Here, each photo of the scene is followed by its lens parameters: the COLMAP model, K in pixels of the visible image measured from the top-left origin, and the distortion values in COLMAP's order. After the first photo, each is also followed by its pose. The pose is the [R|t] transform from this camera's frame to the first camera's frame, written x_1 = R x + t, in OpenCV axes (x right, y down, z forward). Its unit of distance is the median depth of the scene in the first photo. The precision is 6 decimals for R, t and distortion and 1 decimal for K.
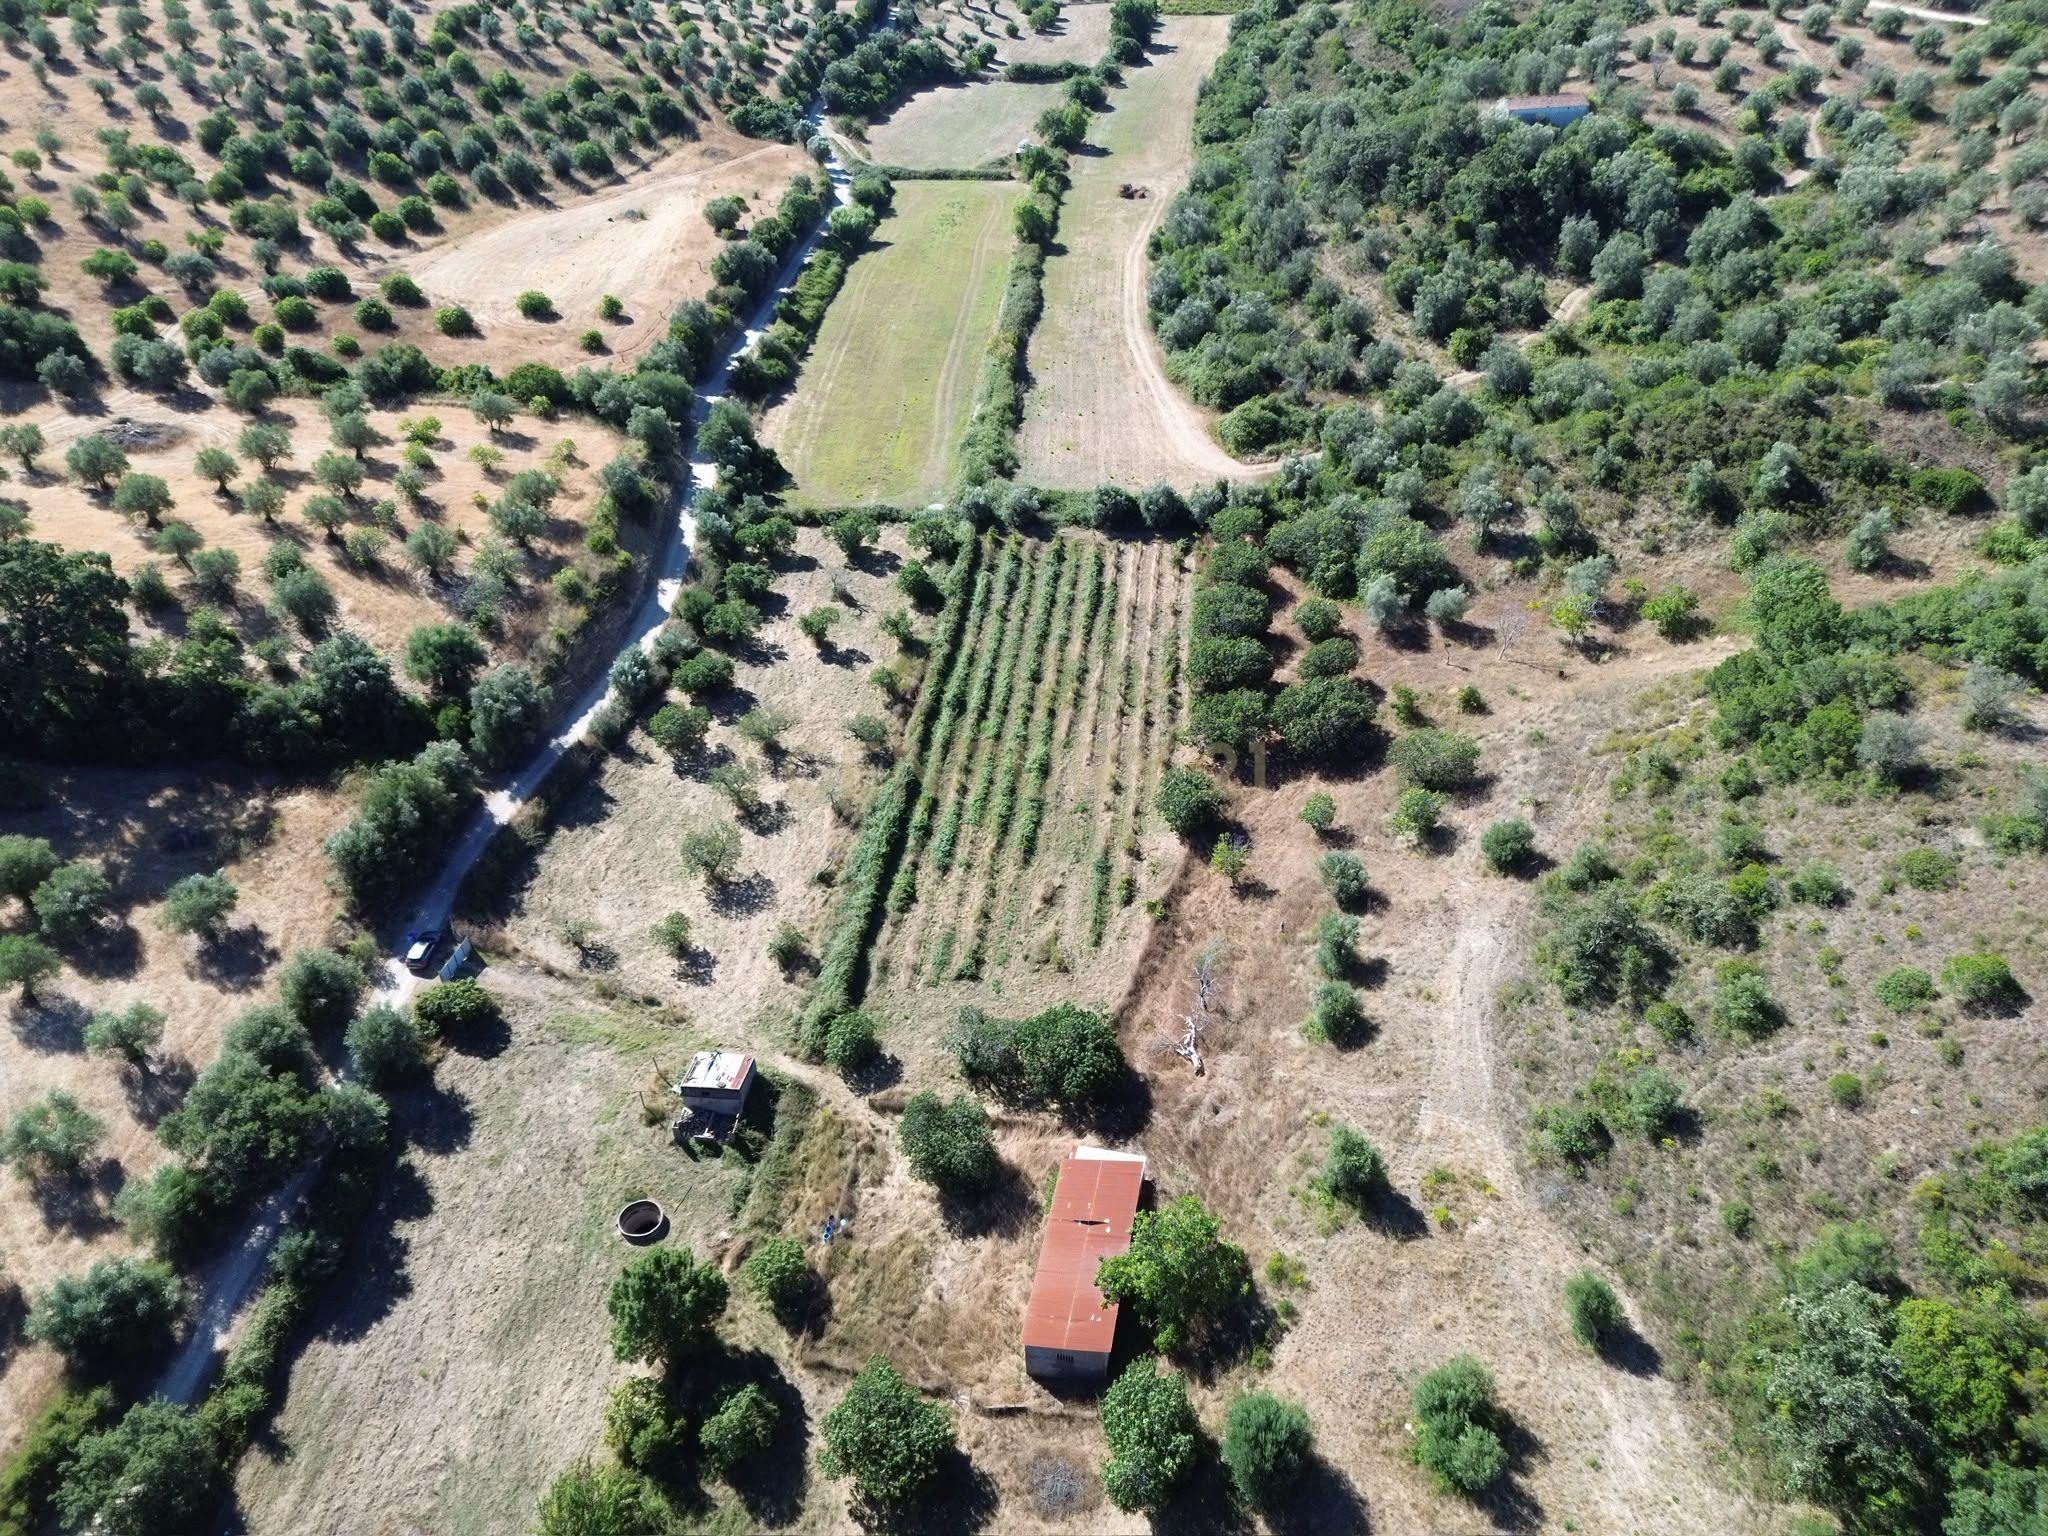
lens RADIAL K [[1430.6, 0, 1031.0], [0, 1430.6, 763.7], [0, 0, 1]] dist [0.074929, -0.078826]
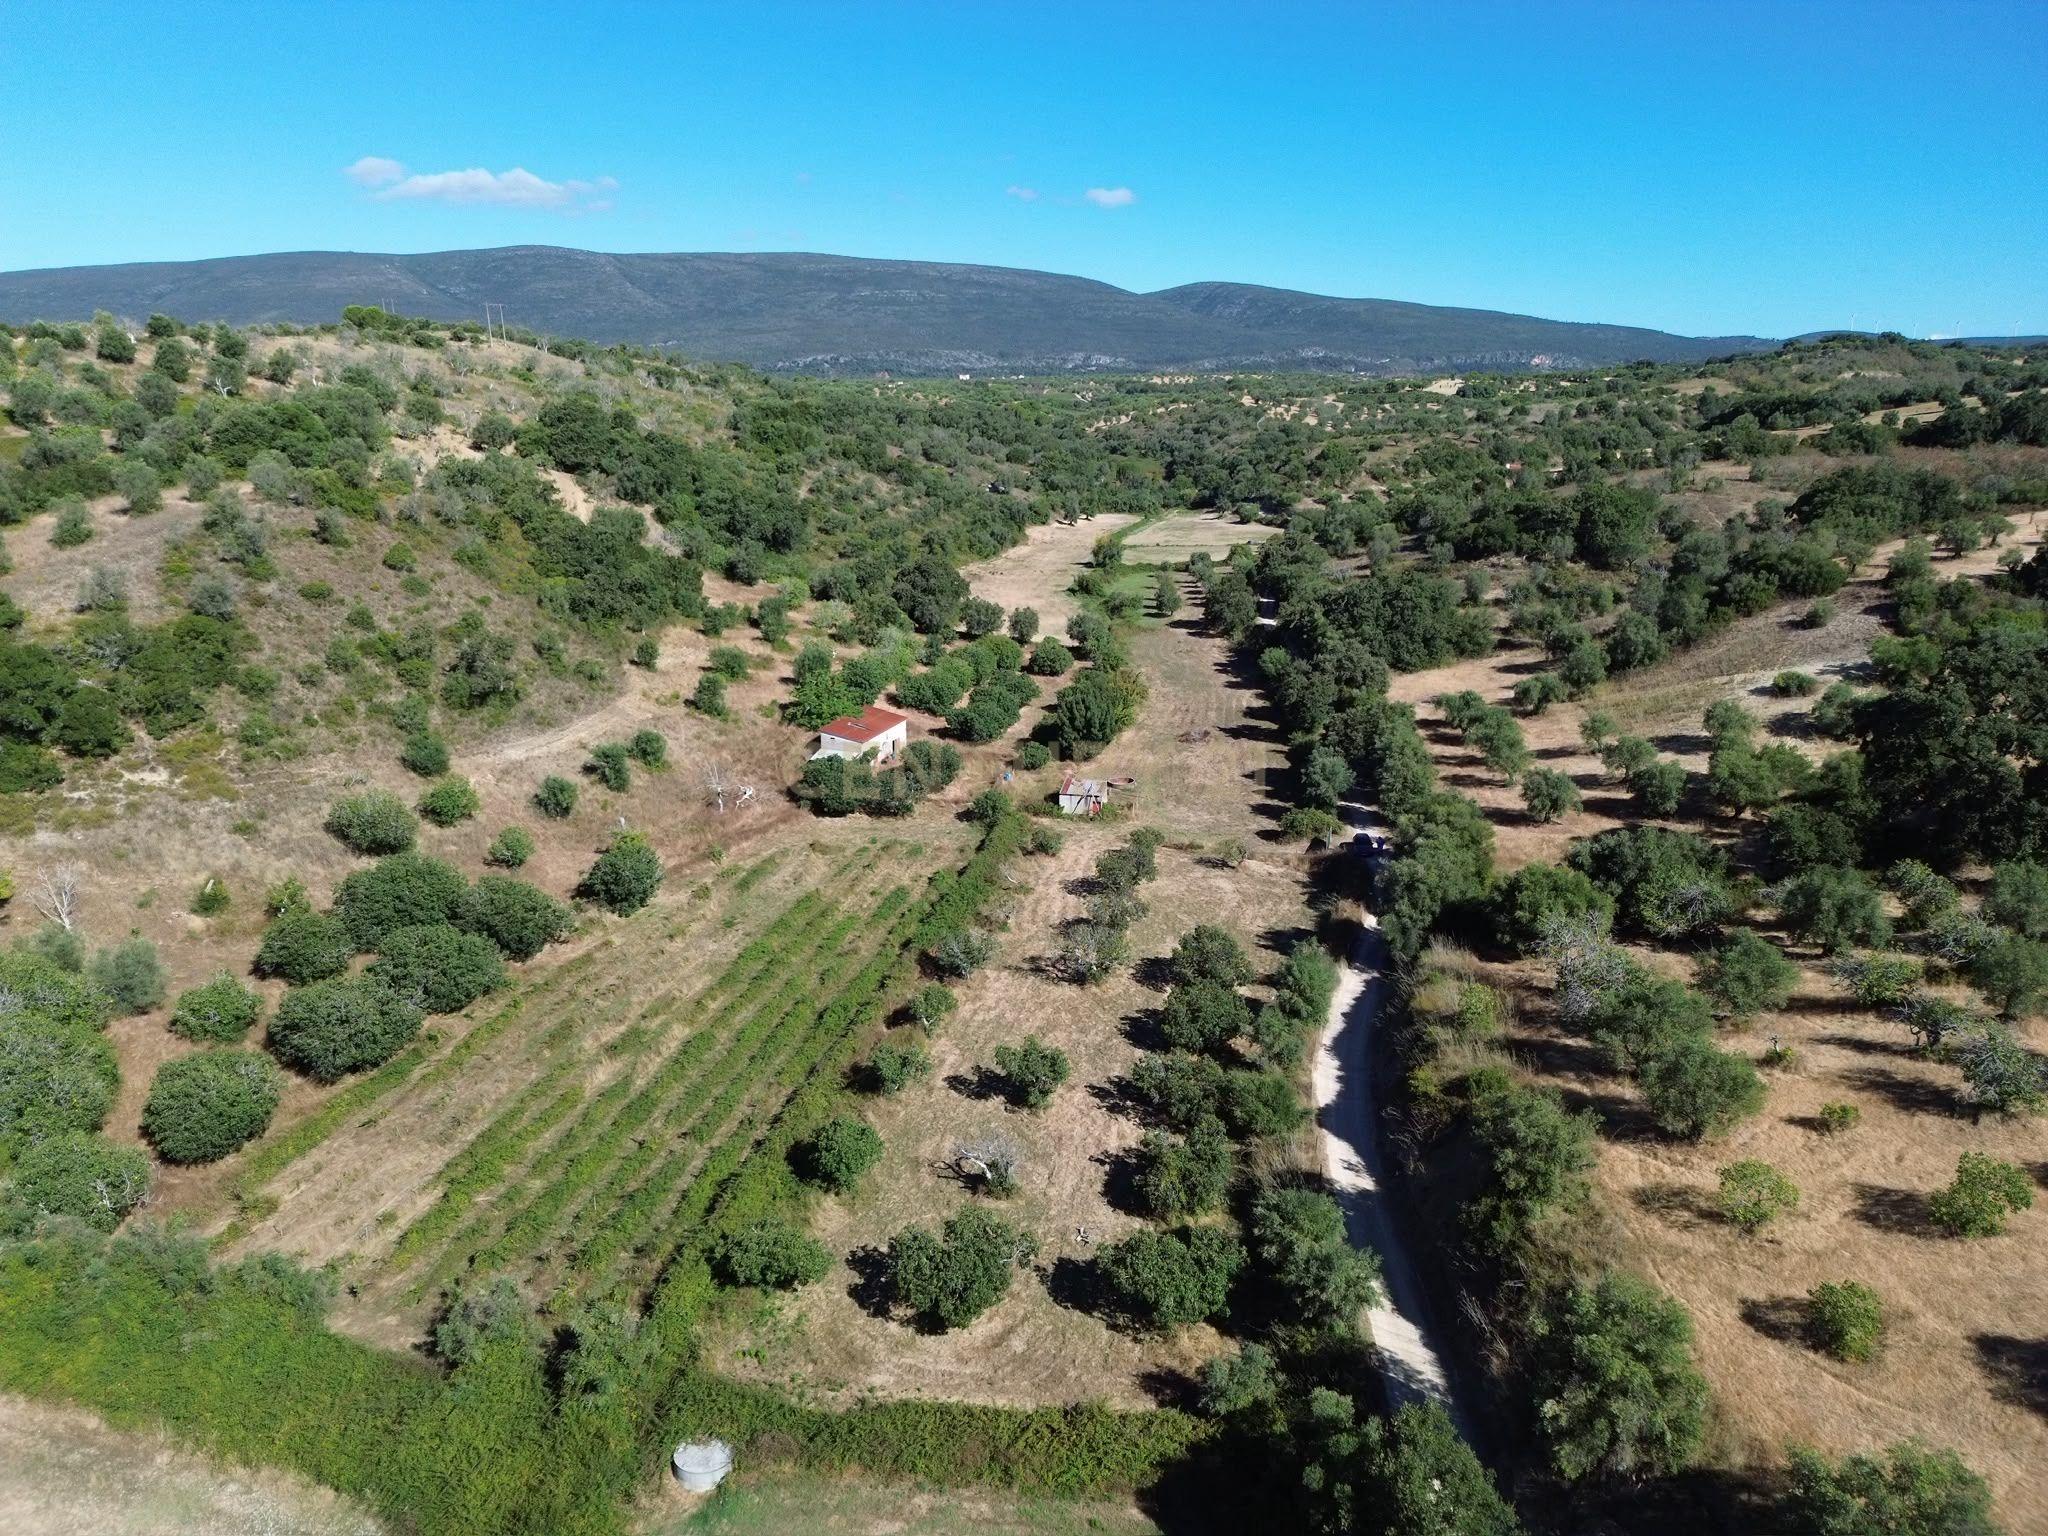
lens RADIAL K [[1430.6, 0, 1031.0], [0, 1430.6, 763.7], [0, 0, 1]] dist [0.074929, -0.078826]
pose [[-0.996059, -0.001457, 0.088683, -0.239770], [0.069426, 0.609438, 0.789788, -0.750835], [-0.055197, 0.792833, -0.606935, 1.508003]]
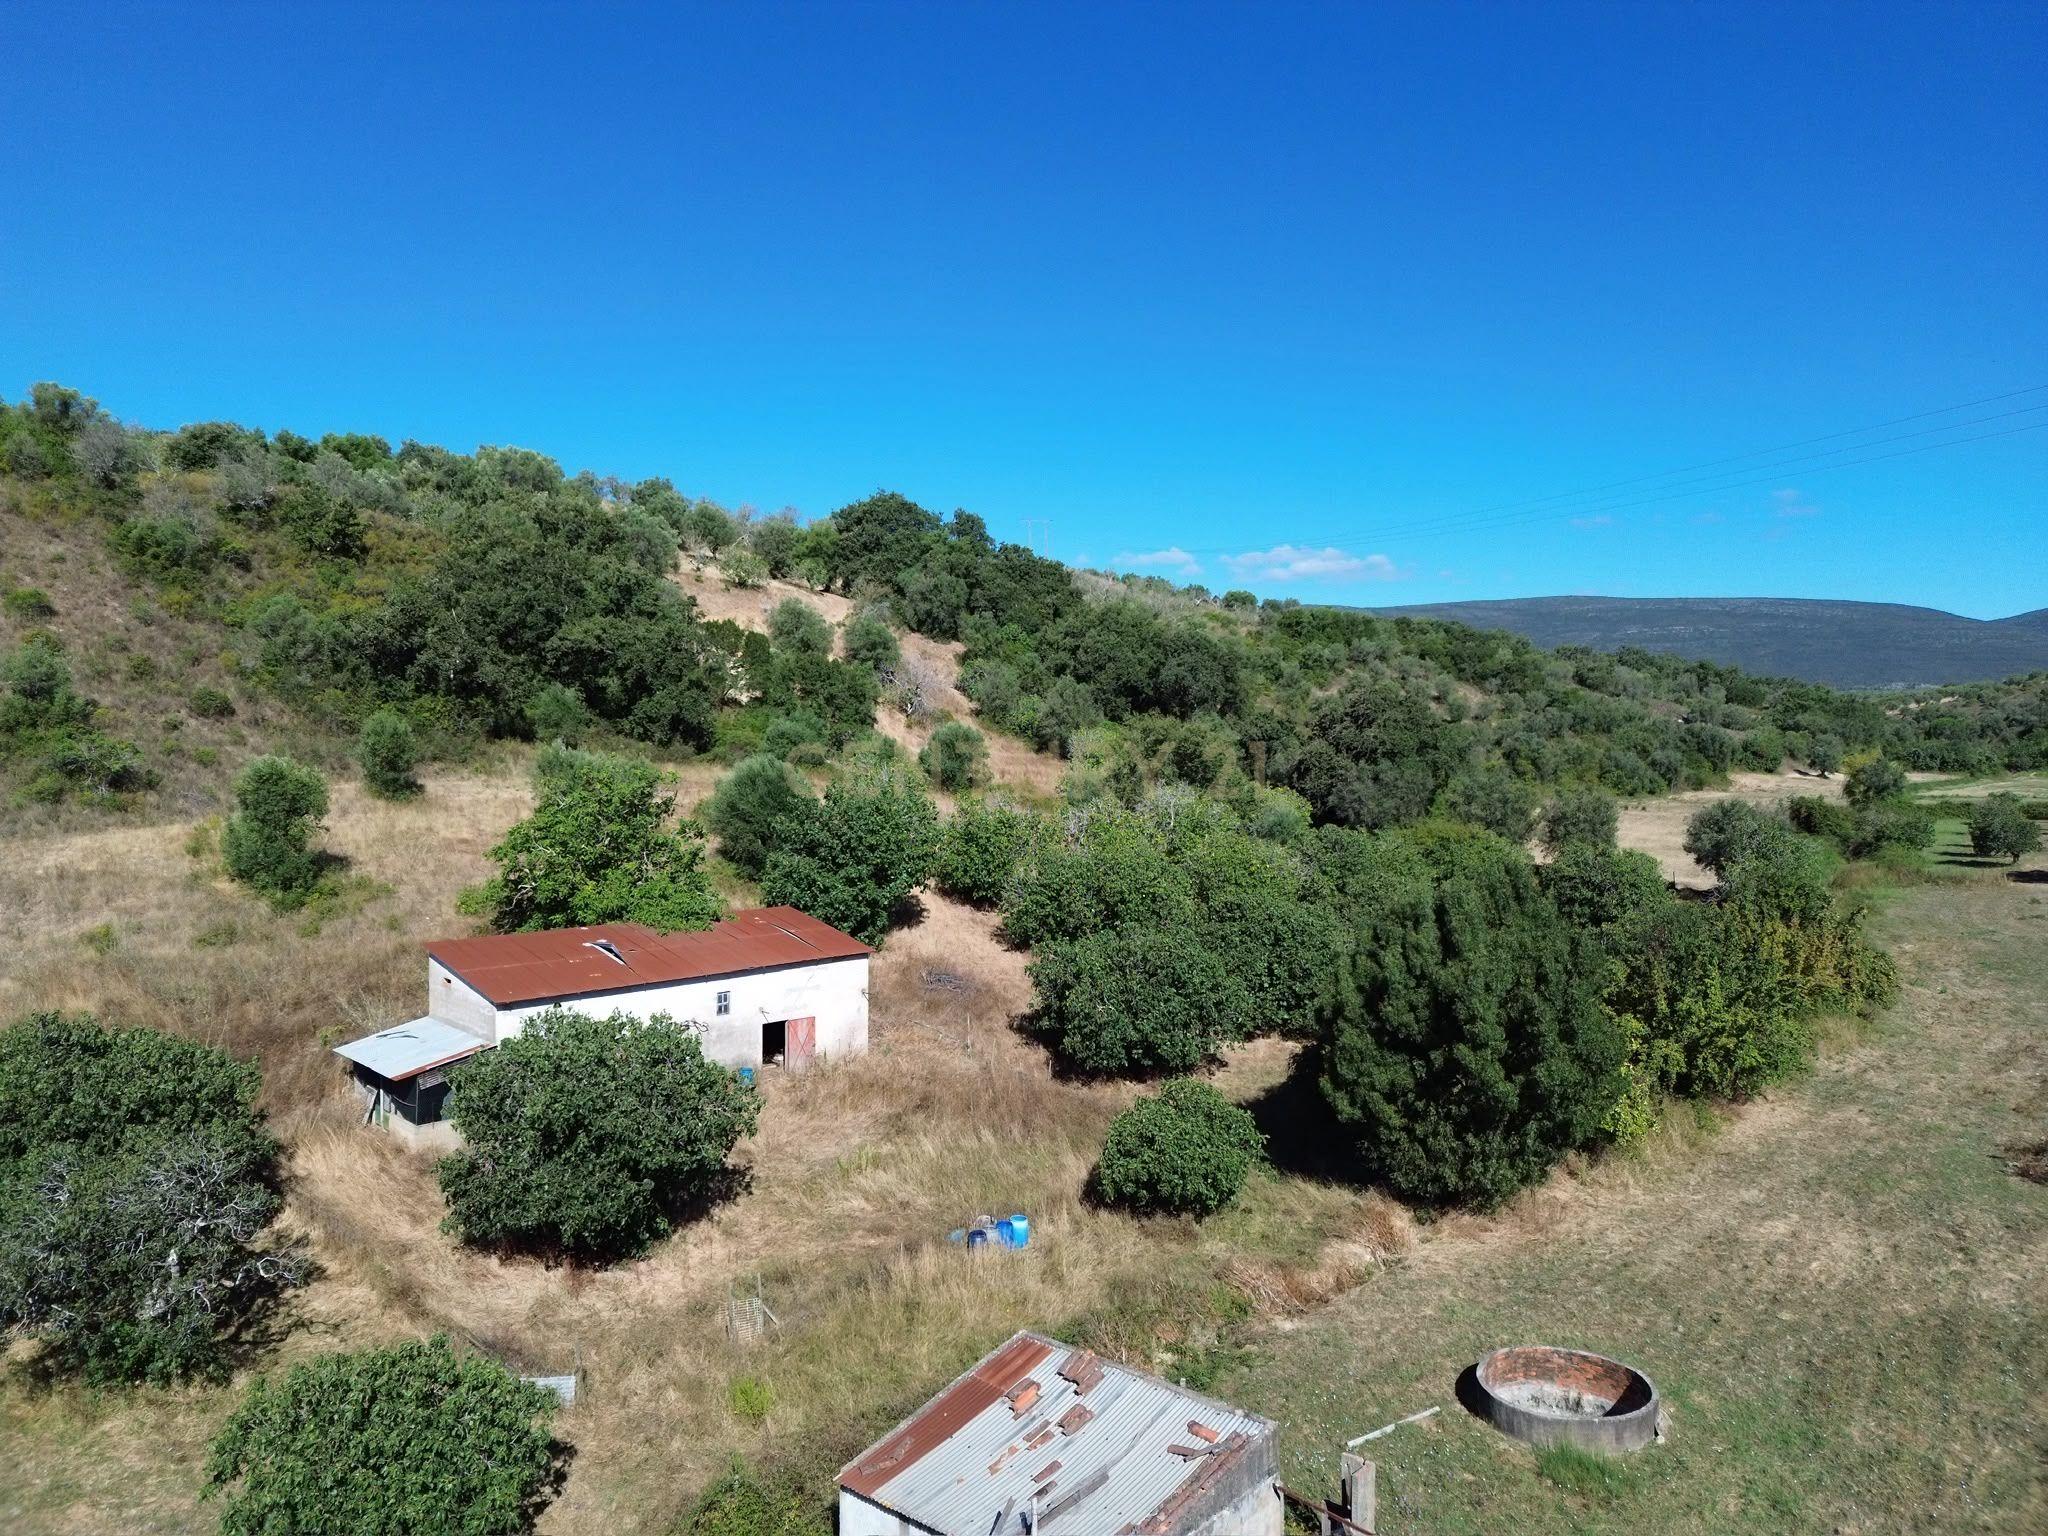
lens RADIAL K [[1430.6, 0, 1031.0], [0, 1430.6, 763.7], [0, 0, 1]] dist [0.074929, -0.078826]
pose [[-0.828368, 0.015182, 0.559979, -0.260818], [0.361310, 0.778396, 0.513376, 0.045857], [-0.428092, 0.627590, -0.650283, 0.871557]]
